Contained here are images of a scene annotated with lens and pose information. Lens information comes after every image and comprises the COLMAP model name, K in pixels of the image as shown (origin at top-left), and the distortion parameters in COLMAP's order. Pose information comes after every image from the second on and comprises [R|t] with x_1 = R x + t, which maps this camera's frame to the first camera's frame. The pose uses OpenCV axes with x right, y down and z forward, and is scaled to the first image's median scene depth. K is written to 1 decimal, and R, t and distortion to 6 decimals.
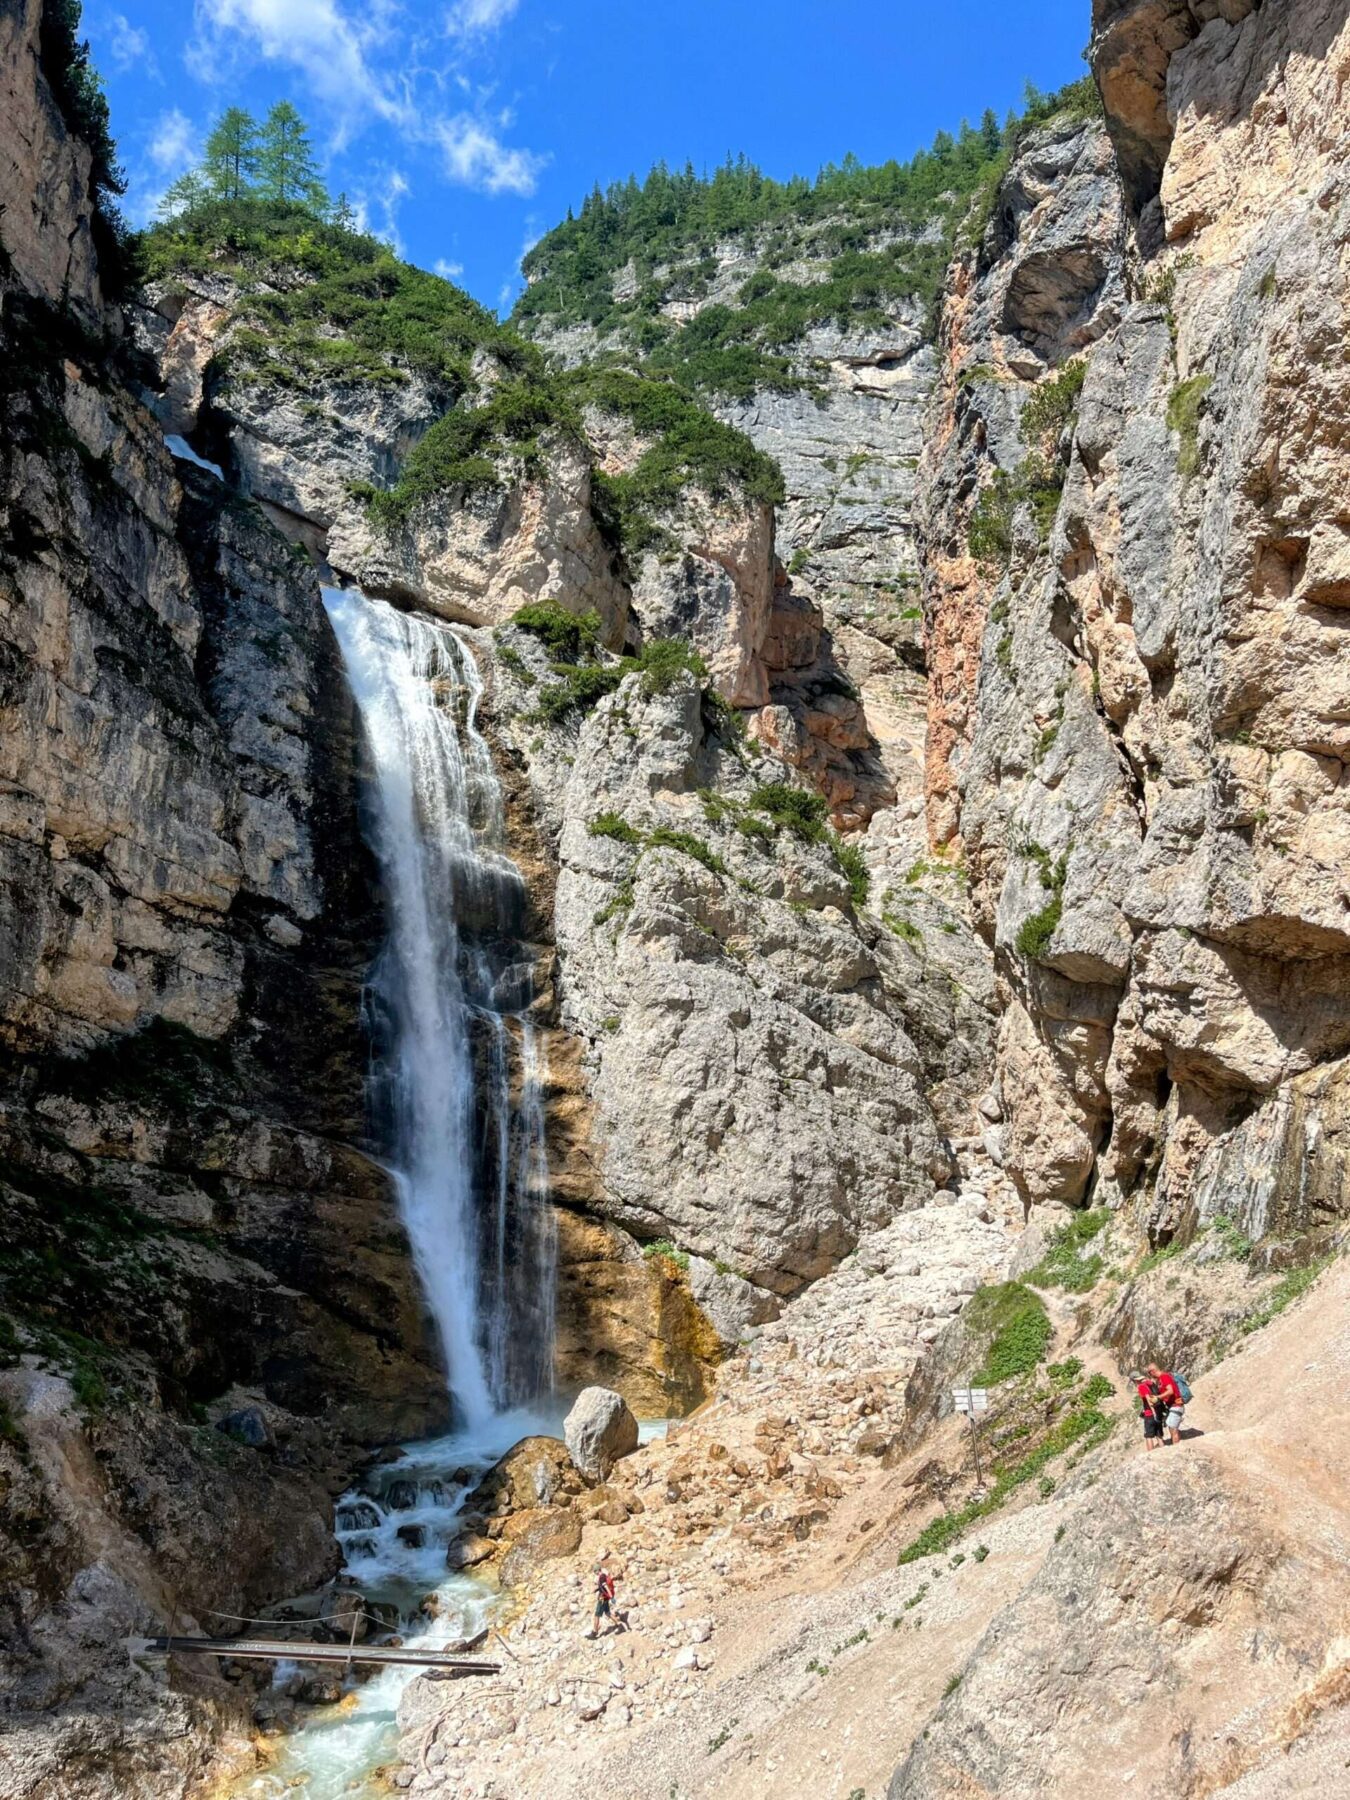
lens RADIAL K [[1358.2, 0, 672.4], [0, 1358.2, 907.5], [0, 0, 1]] dist [0.053426, -0.058486]
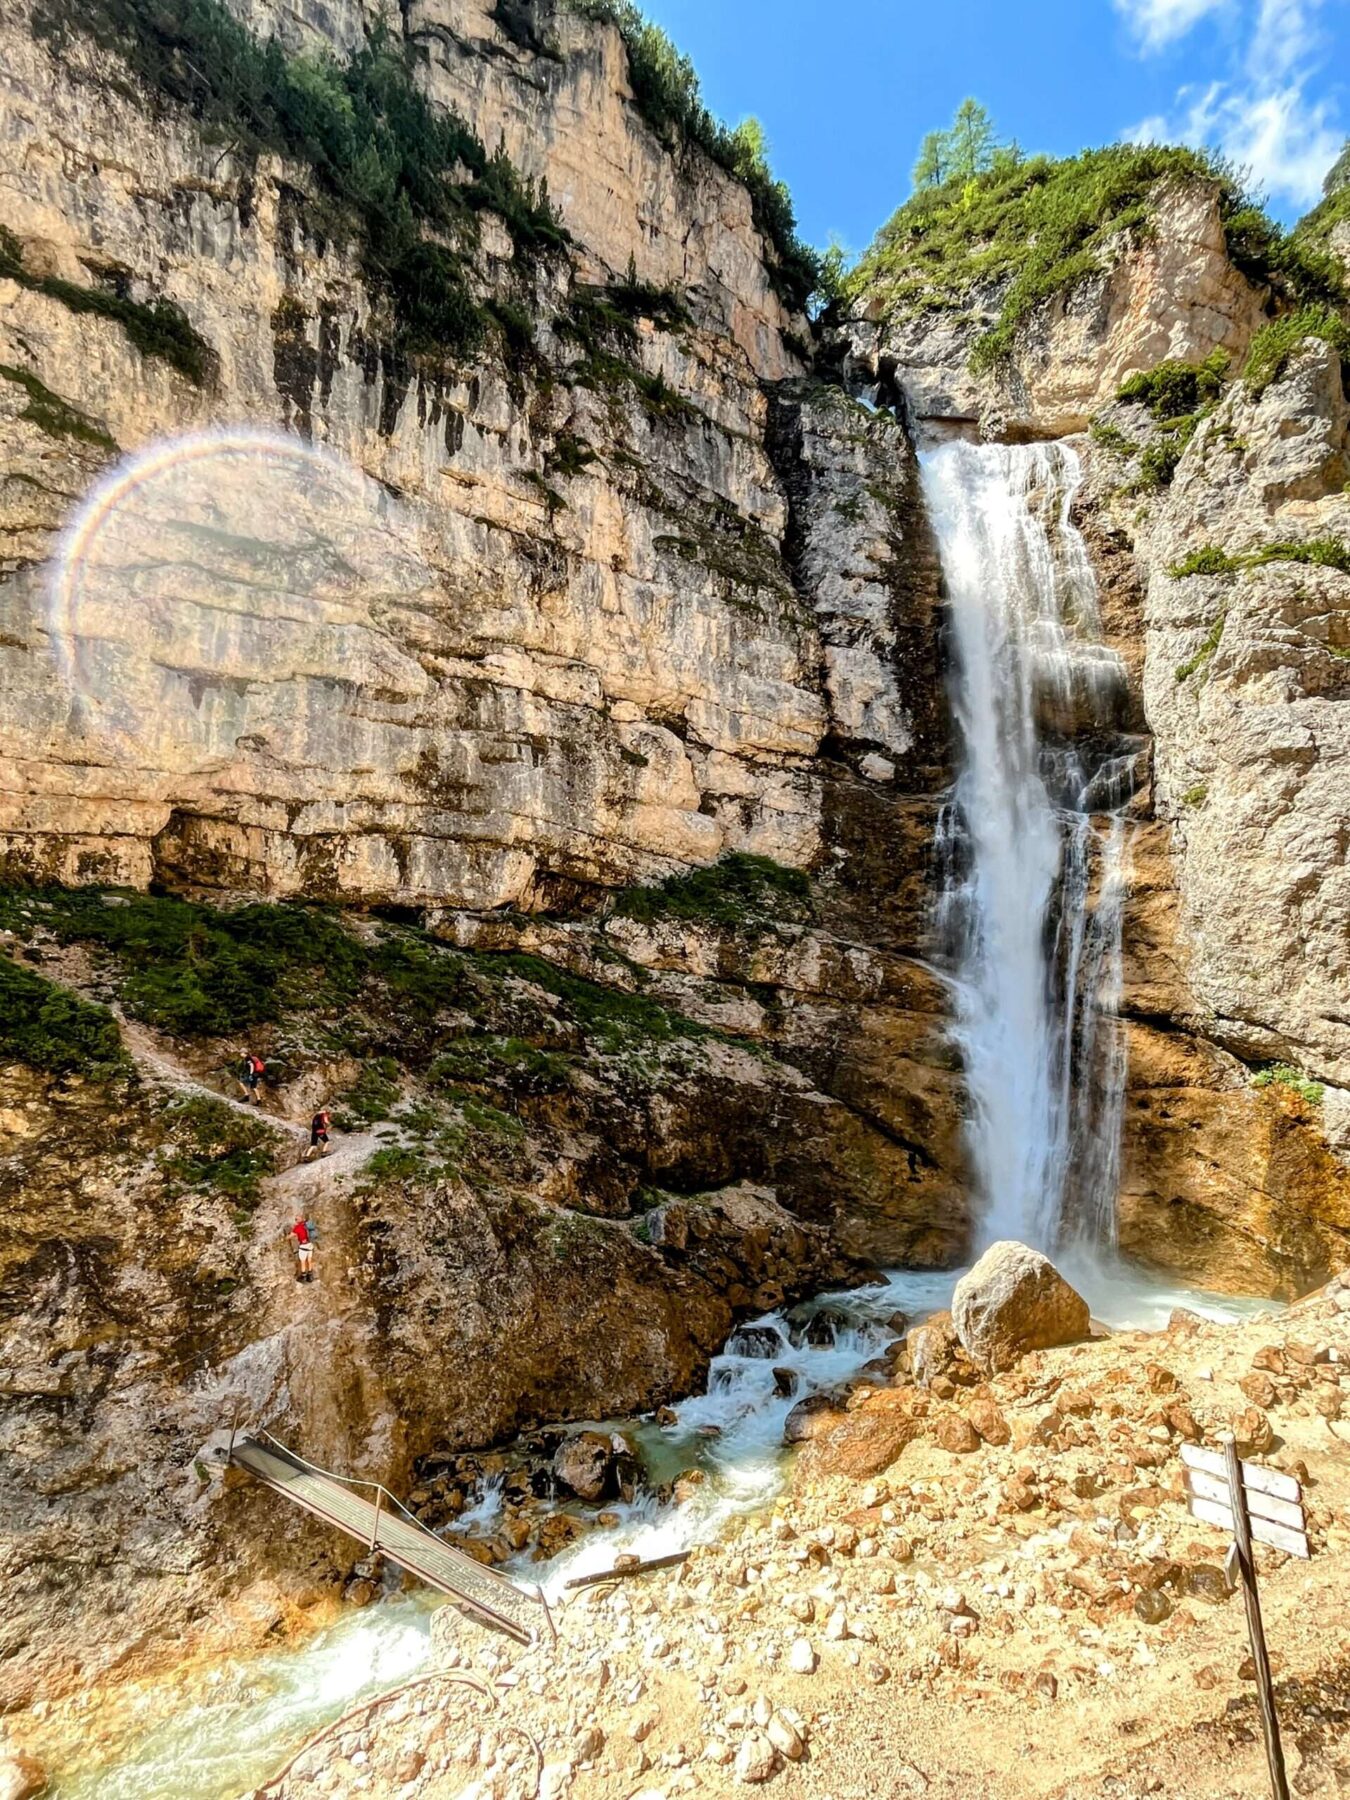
lens RADIAL K [[966.2, 0, 681.4], [0, 966.2, 916.5], [0, 0, 1]] dist [-0.004574, -0.002462]
pose [[0.701151, -0.077976, -0.708736, 0.125379], [0.124254, 0.992155, 0.013767, 0.100850], [0.702102, -0.097716, 0.705340, 0.353637]]
